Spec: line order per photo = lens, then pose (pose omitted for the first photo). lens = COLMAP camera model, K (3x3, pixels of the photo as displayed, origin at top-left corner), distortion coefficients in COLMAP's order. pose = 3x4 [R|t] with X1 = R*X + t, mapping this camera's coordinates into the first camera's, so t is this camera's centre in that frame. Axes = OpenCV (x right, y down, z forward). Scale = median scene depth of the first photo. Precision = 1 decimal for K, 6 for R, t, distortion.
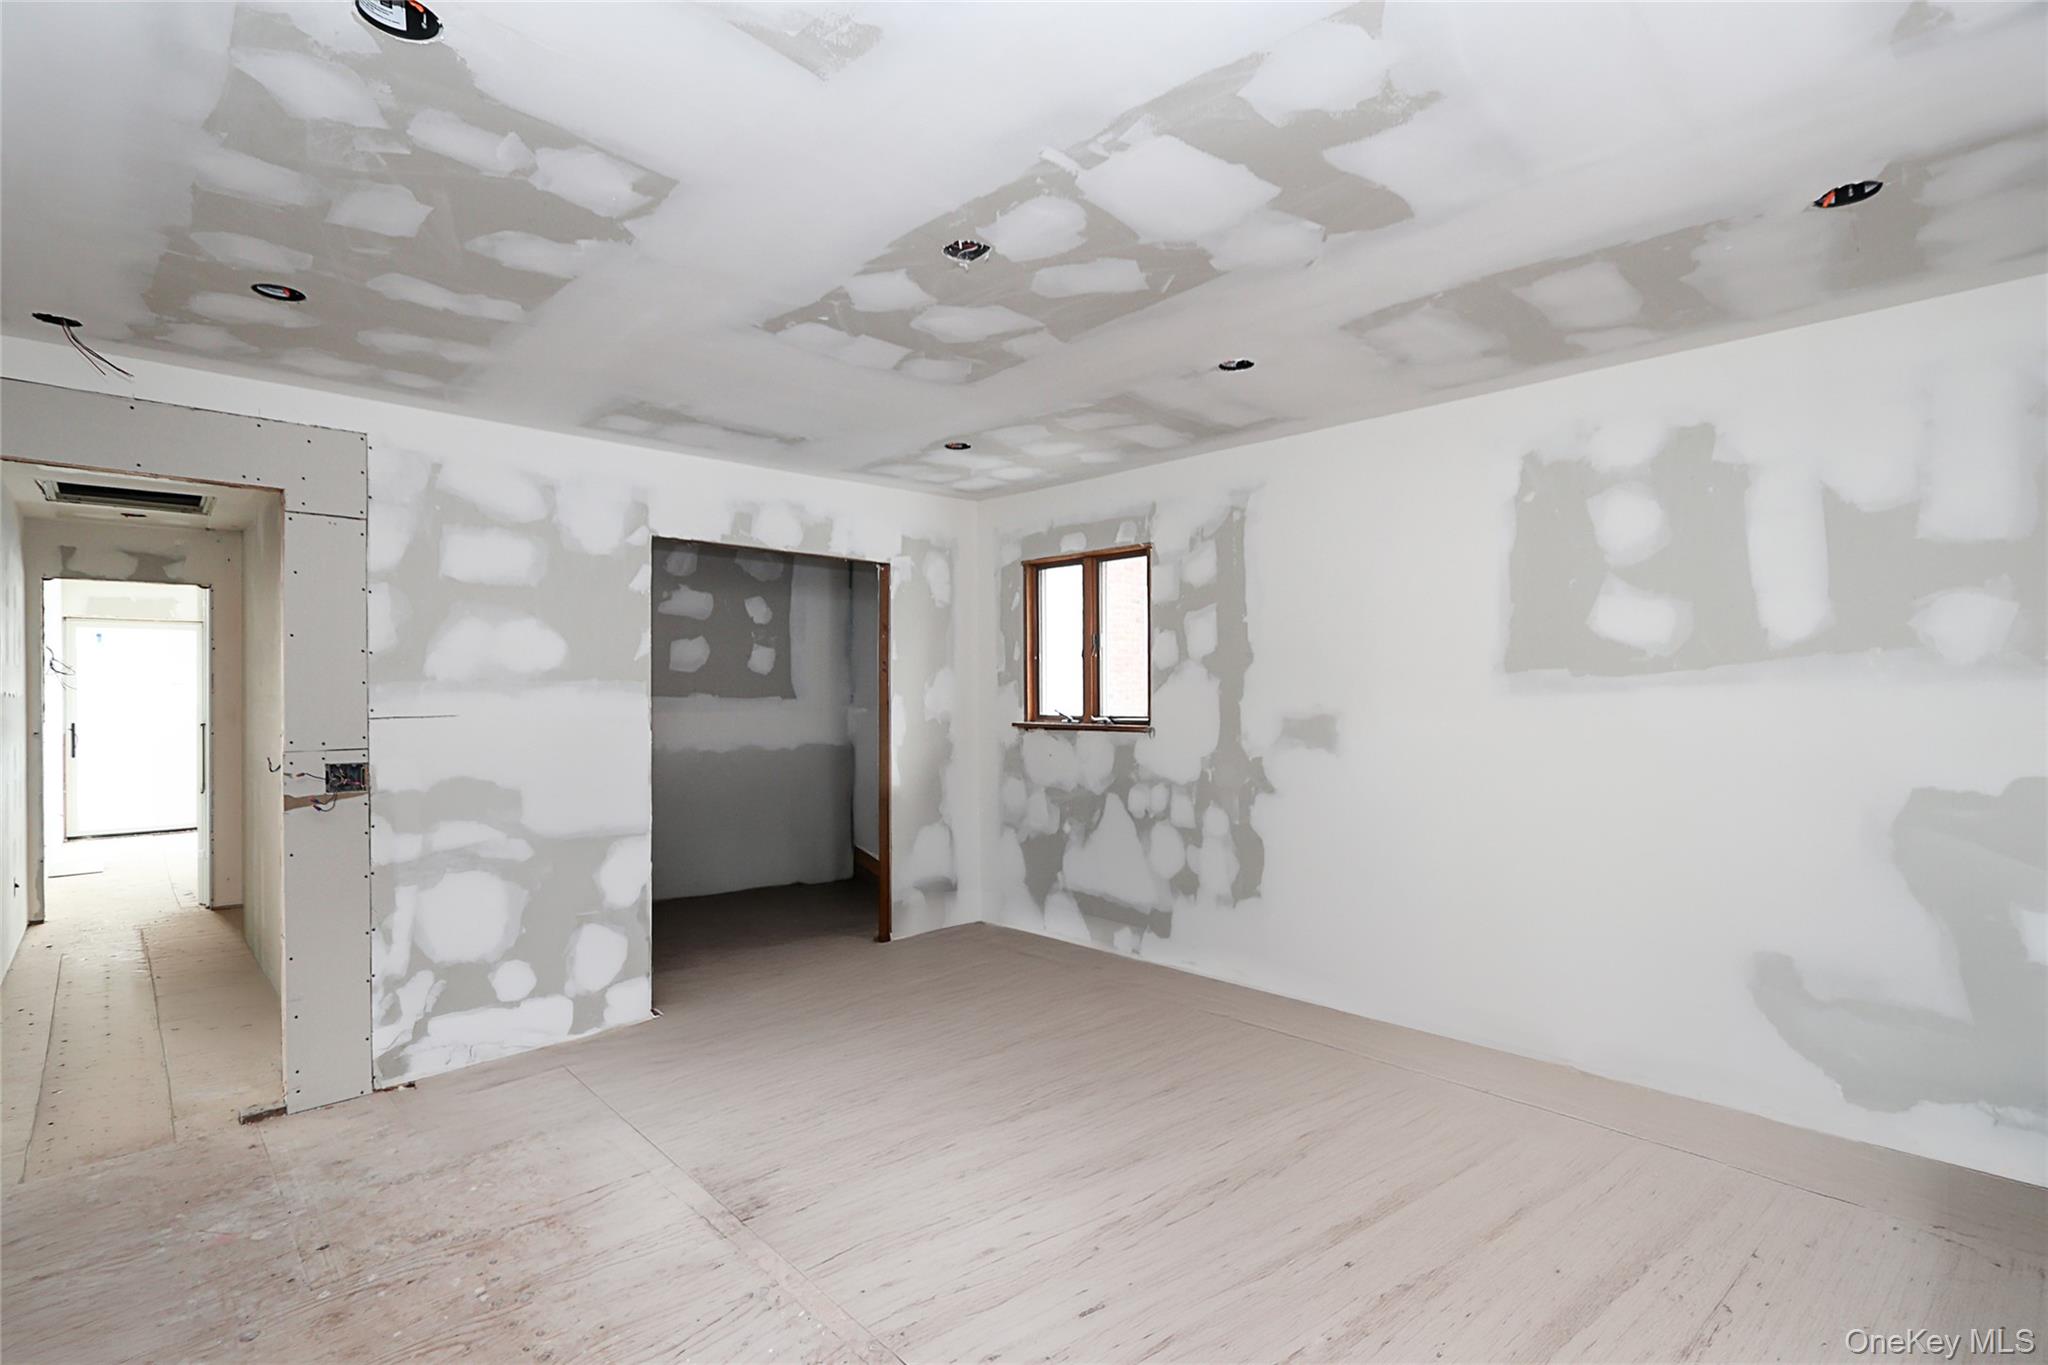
lens RADIAL K [[971.9, 0, 1024.0], [0, 971.9, 682.5], [0, 0, 1]] dist [-0.001071, -0.000929]
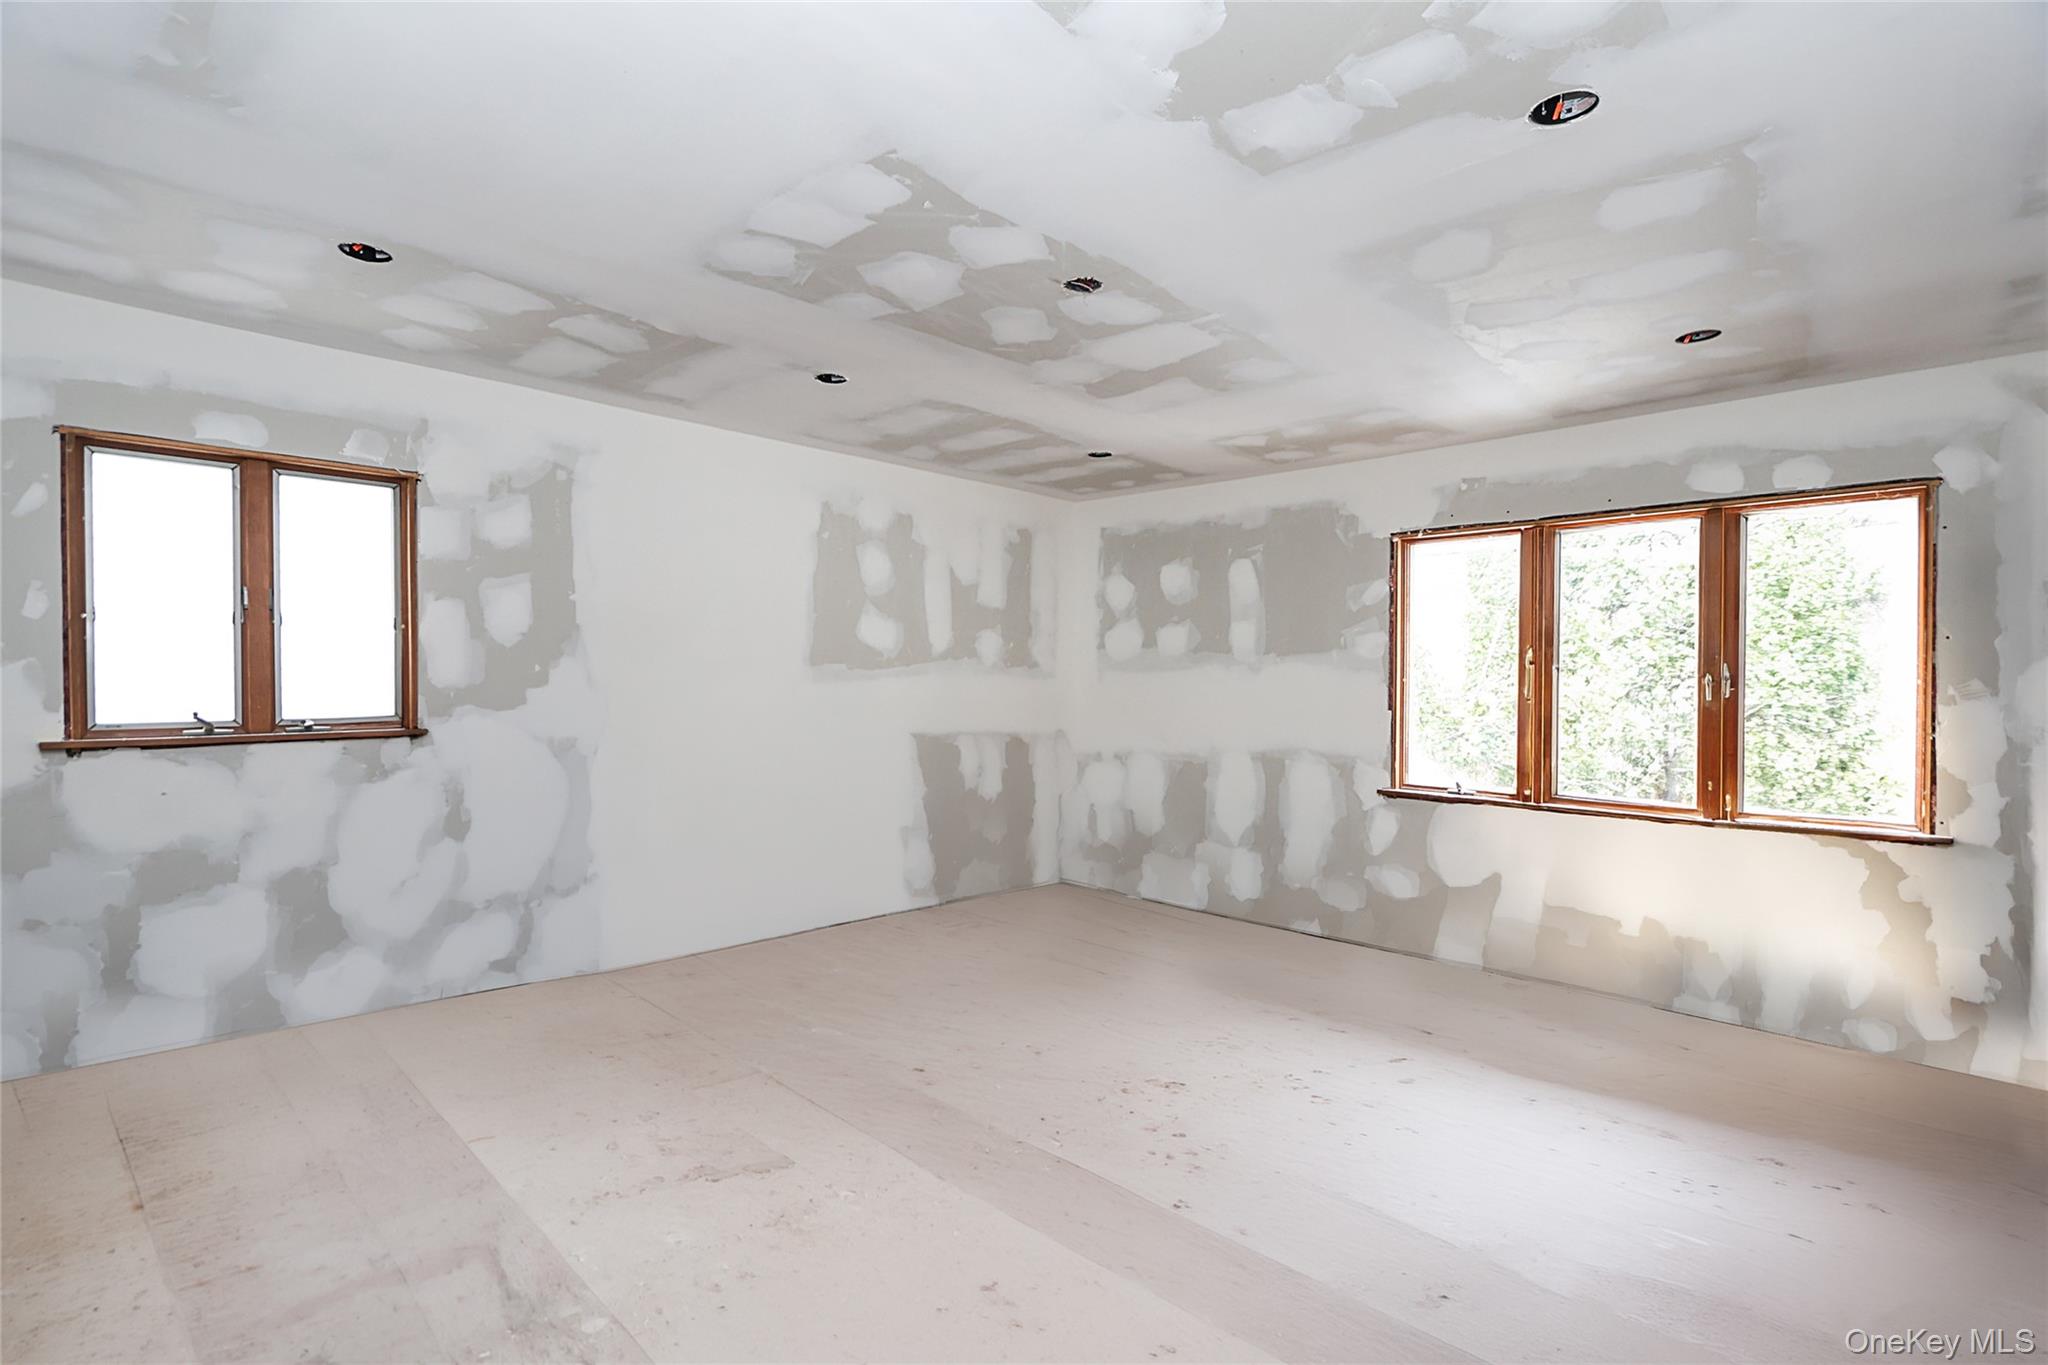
lens RADIAL K [[971.9, 0, 1024.0], [0, 971.9, 682.5], [0, 0, 1]] dist [-0.001071, -0.000929]
pose [[-0.062610, 0.011277, 0.997974, -0.636763], [0.004601, 0.999929, -0.011010, 0.021700], [-0.998027, 0.003902, -0.062658, 0.624224]]
